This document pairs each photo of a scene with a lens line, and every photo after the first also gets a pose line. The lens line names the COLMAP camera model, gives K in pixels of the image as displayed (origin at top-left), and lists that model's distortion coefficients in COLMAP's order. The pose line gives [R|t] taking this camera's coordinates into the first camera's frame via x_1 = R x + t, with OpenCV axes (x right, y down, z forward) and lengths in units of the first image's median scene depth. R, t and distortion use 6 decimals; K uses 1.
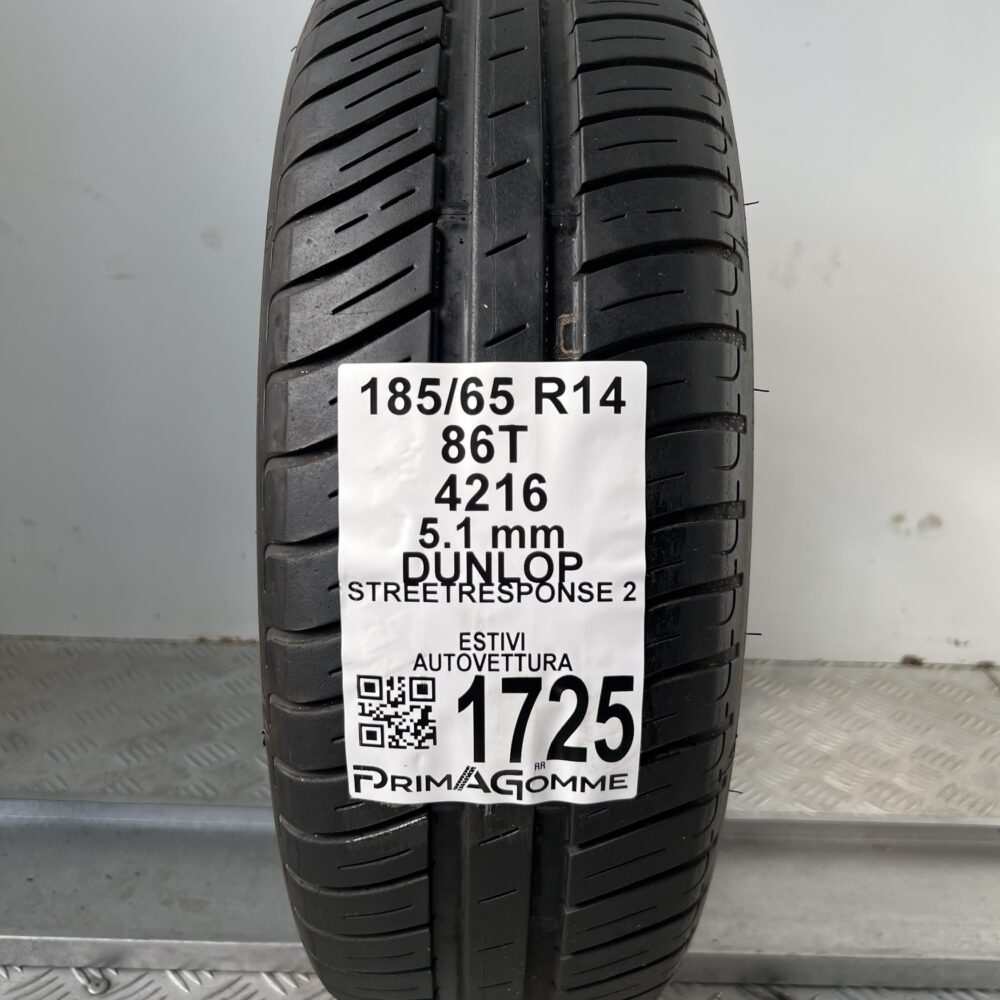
lens RADIAL K [[1128.0, 0, 500.0], [0, 1128.0, 500.0], [0, 0, 1]] dist [0.012199, -0.005477]
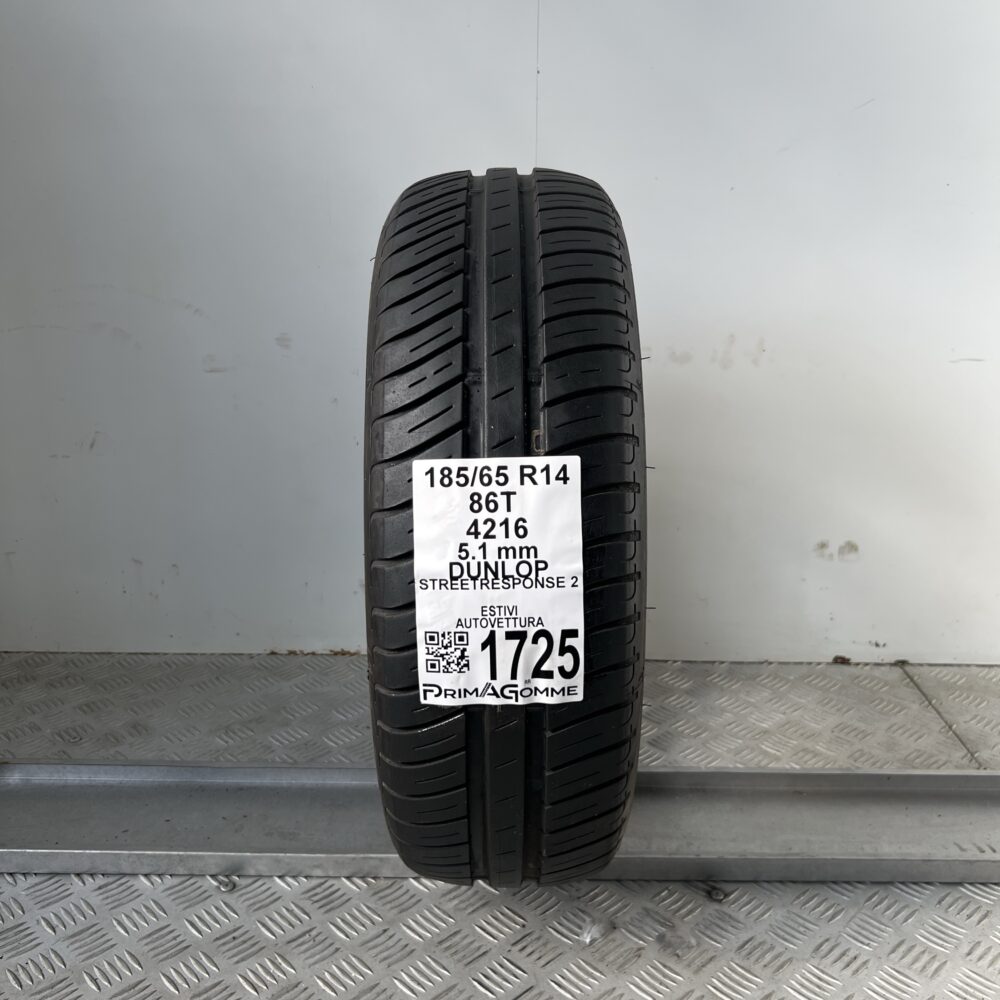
lens RADIAL K [[1128.0, 0, 500.0], [0, 1128.0, 500.0], [0, 0, 1]] dist [0.012199, -0.005477]
pose [[0.999755, -0.019410, -0.010658, 0.016299], [0.019015, 0.999172, -0.035969, 0.012127], [0.011347, 0.035757, 0.999296, -0.784948]]
